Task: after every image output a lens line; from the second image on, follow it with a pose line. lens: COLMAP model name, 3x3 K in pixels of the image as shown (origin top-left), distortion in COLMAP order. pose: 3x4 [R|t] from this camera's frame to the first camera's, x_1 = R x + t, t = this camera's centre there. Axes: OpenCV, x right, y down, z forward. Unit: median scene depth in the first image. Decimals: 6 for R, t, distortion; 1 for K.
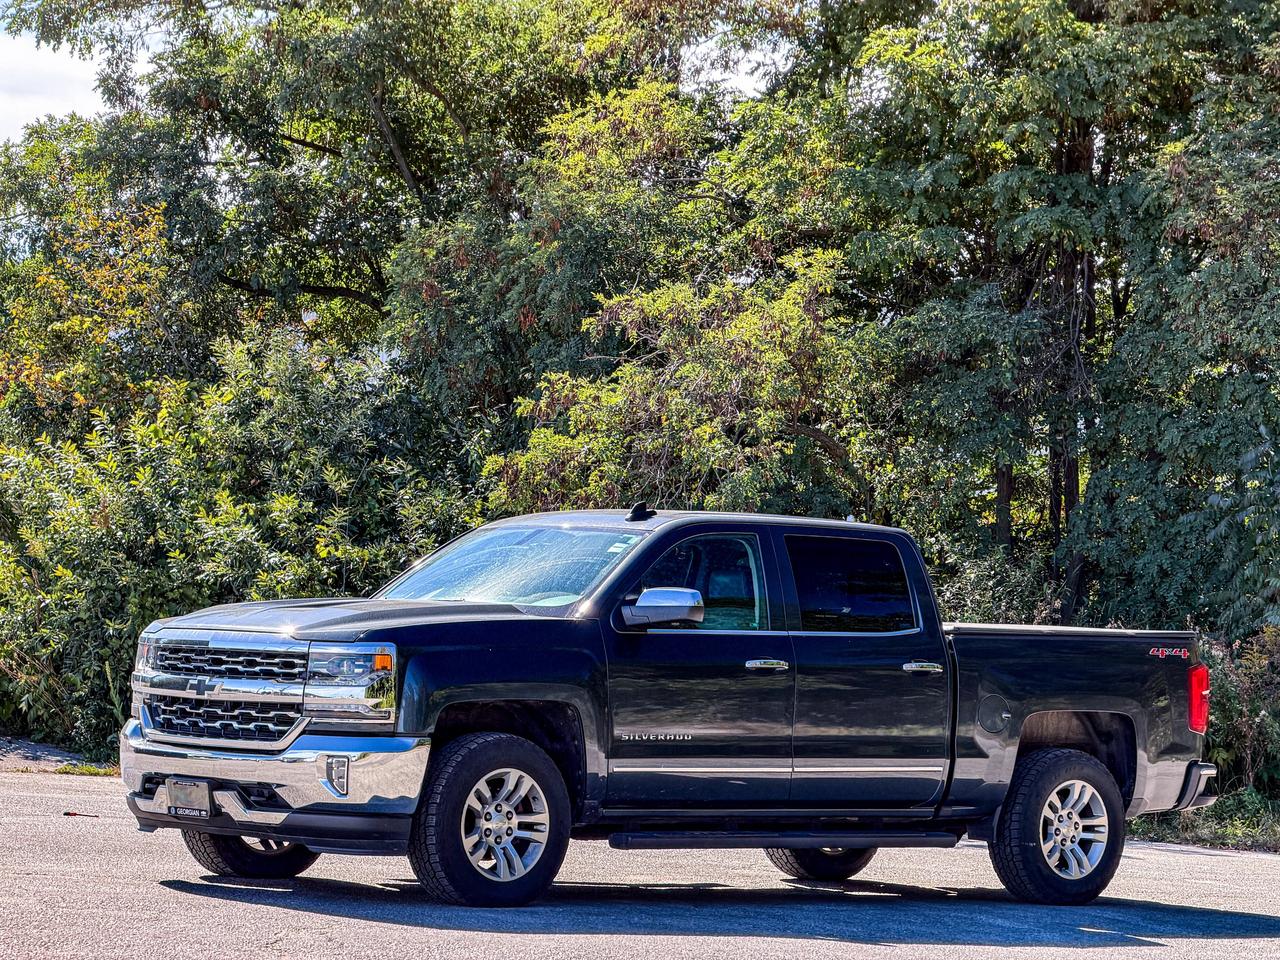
lens RADIAL K [[3971.4, 0, 640.0], [0, 3971.4, 480.0], [0, 0, 1]] dist [0.159953, 1.224140]
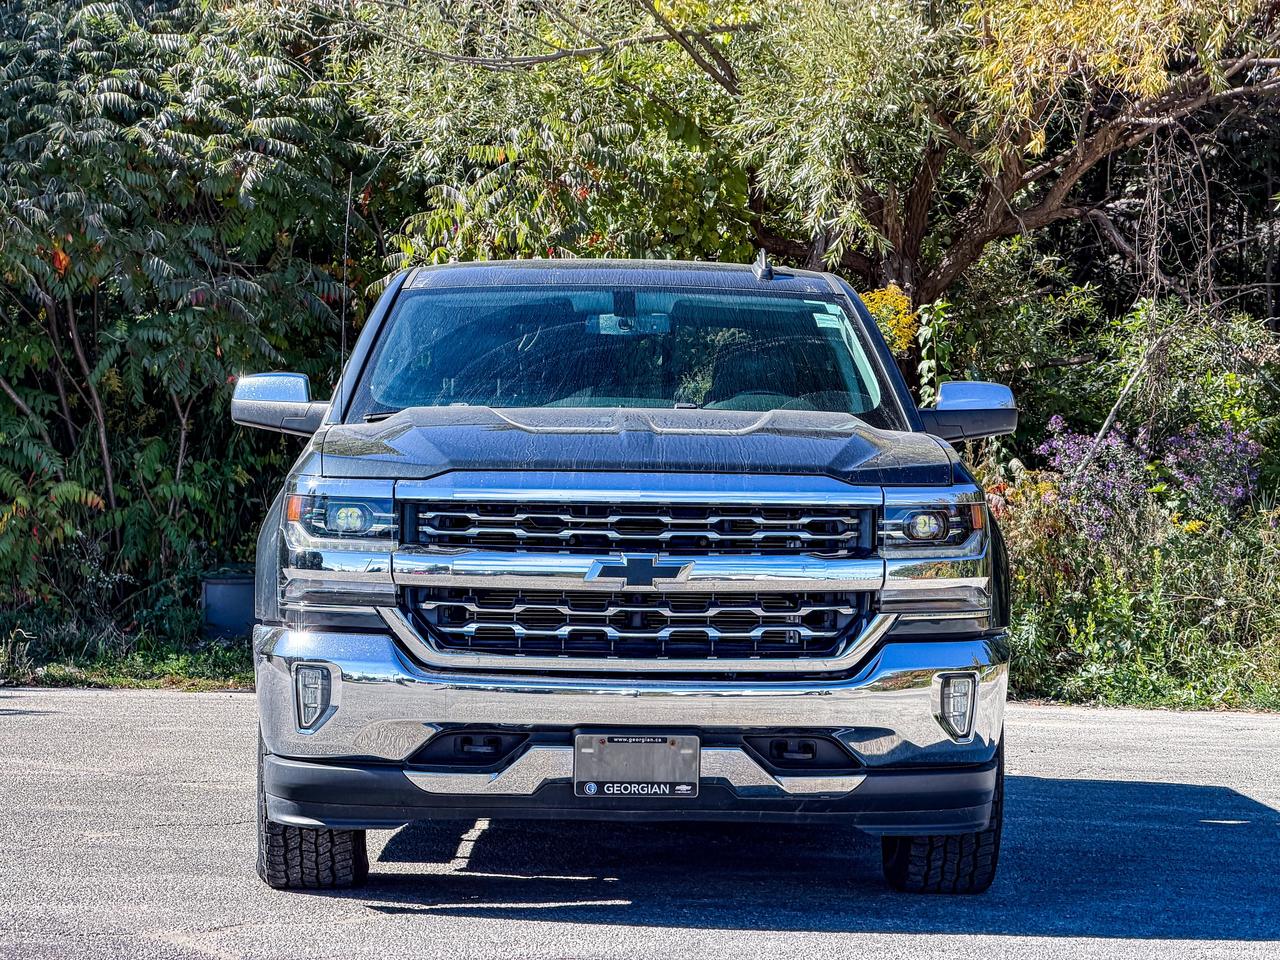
lens RADIAL K [[3971.4, 0, 640.0], [0, 3971.4, 480.0], [0, 0, 1]] dist [0.159953, 1.224140]
pose [[0.615656, -0.039480, 0.787025, -0.567377], [-0.017430, 0.997818, 0.063689, 0.002082], [-0.787822, -0.052928, 0.613625, 0.652797]]
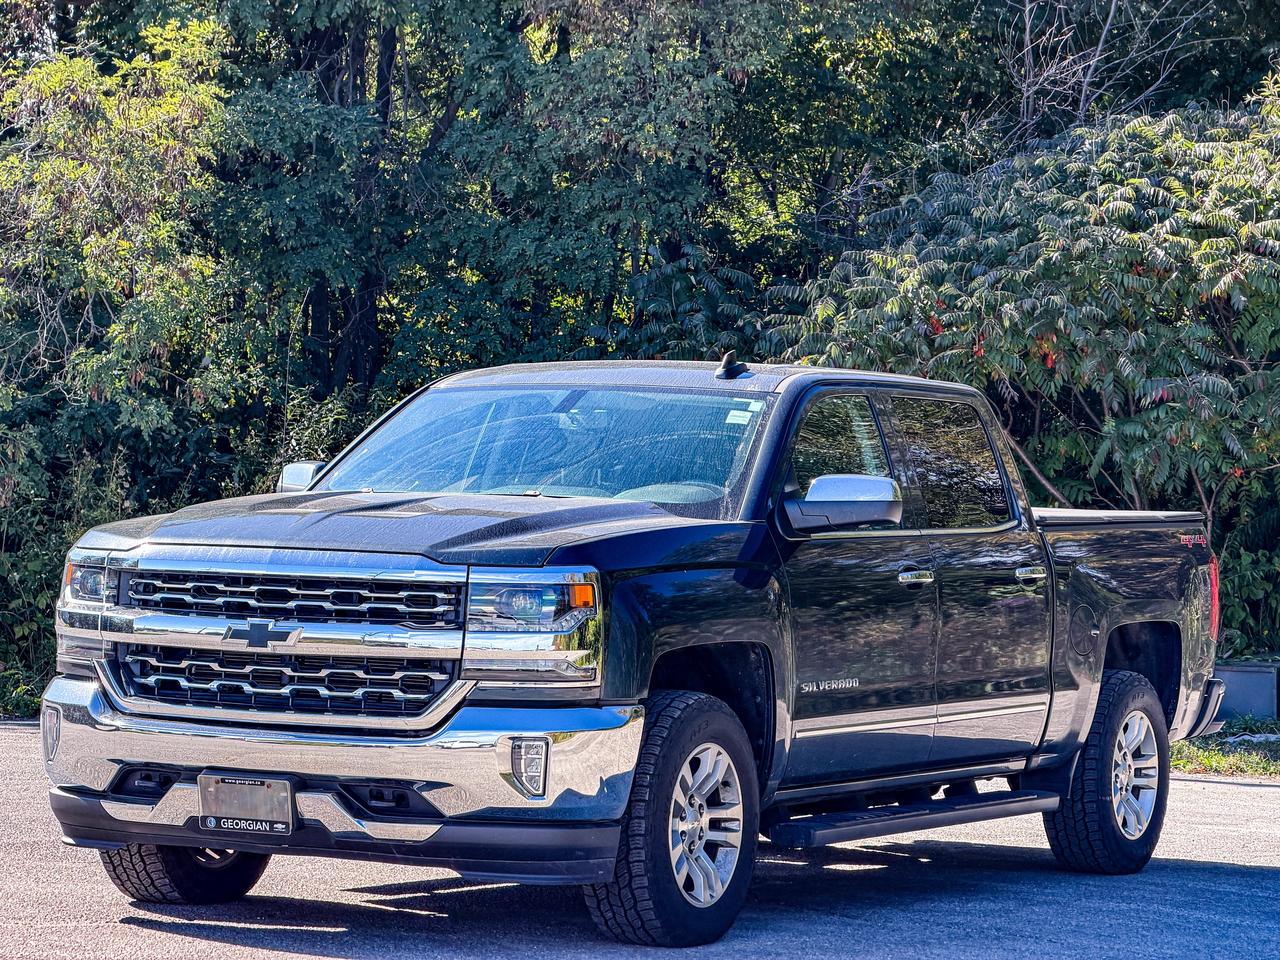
lens RADIAL K [[3971.4, 0, 640.0], [0, 3971.4, 480.0], [0, 0, 1]] dist [0.159953, 1.224140]
pose [[0.931976, -0.012106, 0.362317, -0.292428], [-0.004889, 0.998932, 0.045954, -0.004375], [-0.362486, -0.044599, 0.930922, 0.366999]]
